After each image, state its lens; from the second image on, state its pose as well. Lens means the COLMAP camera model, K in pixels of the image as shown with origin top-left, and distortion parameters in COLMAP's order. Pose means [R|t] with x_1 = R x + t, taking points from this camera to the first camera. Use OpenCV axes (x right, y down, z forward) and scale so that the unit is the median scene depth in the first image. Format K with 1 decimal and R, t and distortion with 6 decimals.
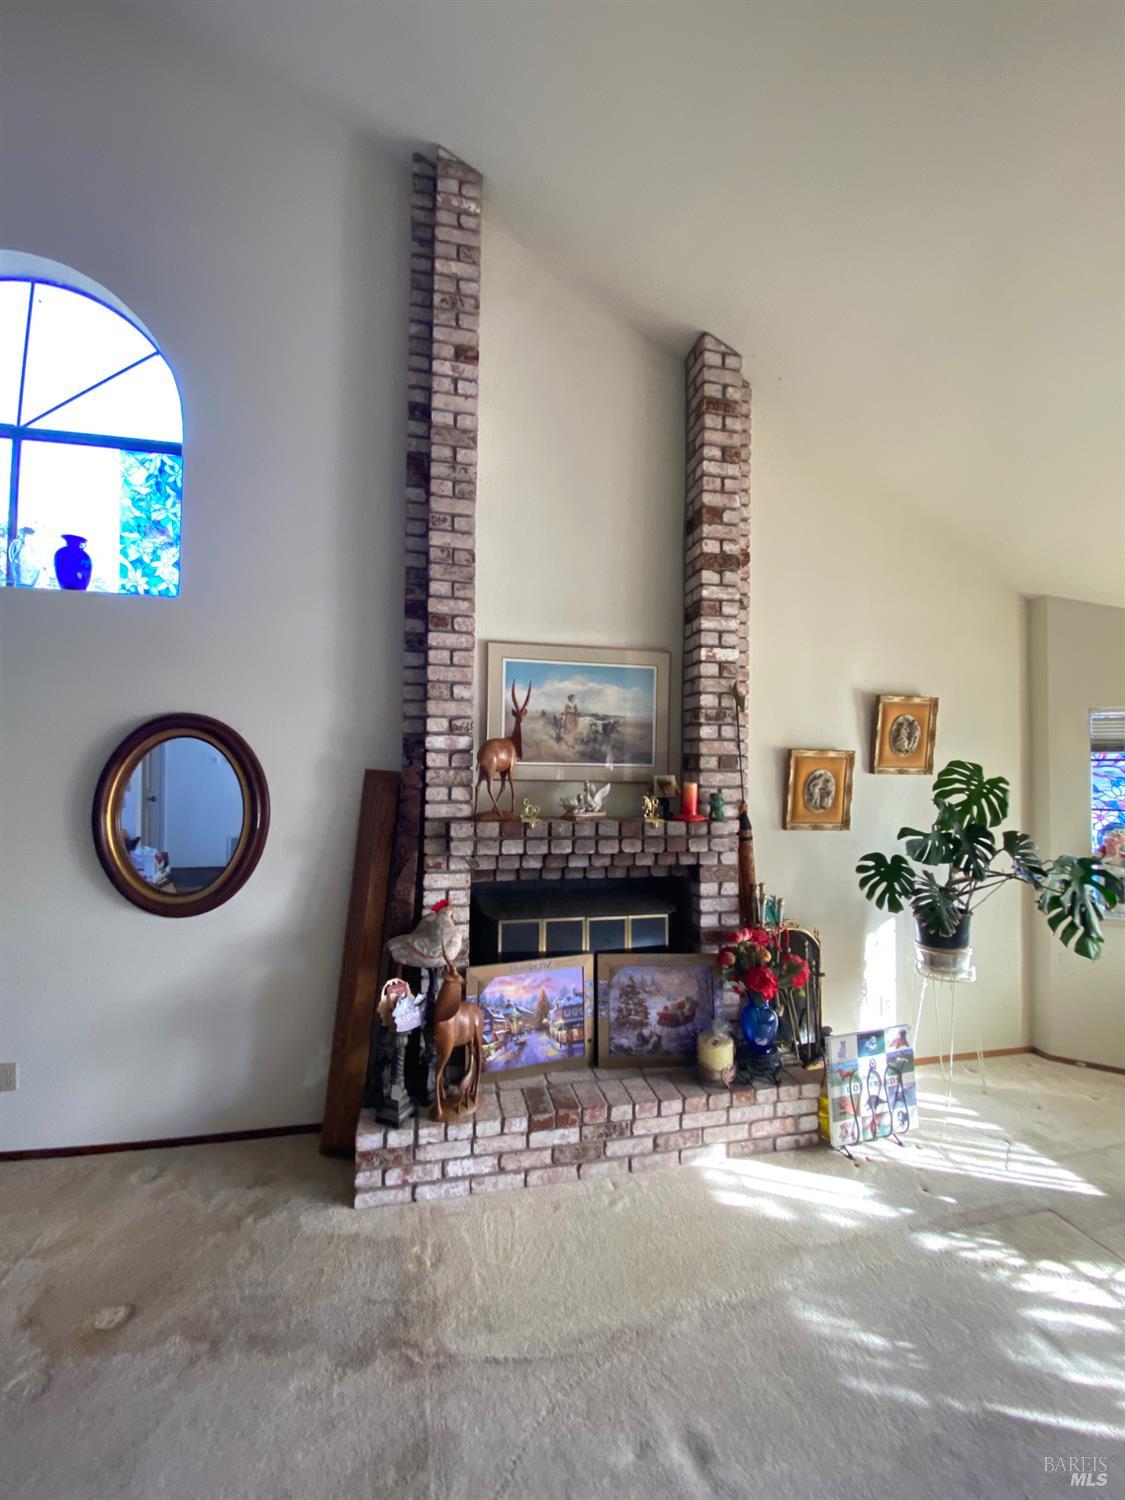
lens RADIAL K [[609.1, 0, 557.7], [0, 609.1, 751.5], [0, 0, 1]] dist [0.027519, -0.026809]
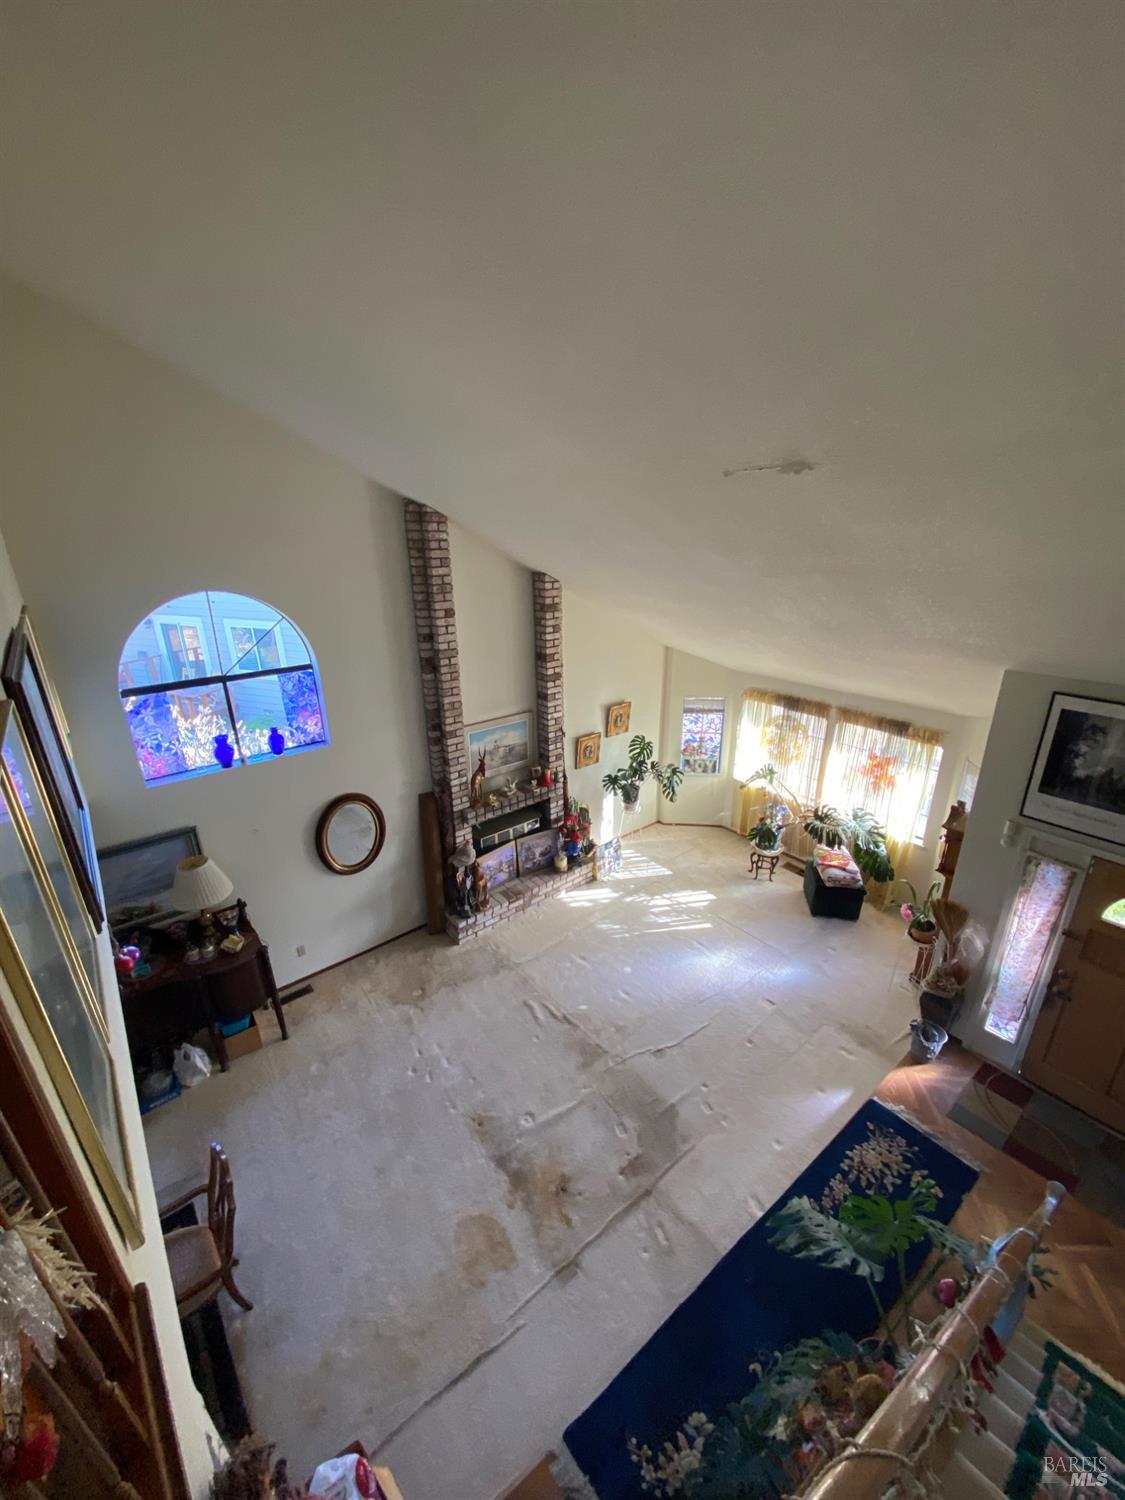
lens RADIAL K [[609.2, 0, 565.2], [0, 609.2, 750.3], [0, 0, 1]] dist [0.028337, -0.018443]
pose [[0.893749, -0.183606, 0.409270, -0.738194], [0.011206, 0.921247, 0.388817, -1.016890], [-0.448428, -0.342918, 0.825421, -1.084833]]
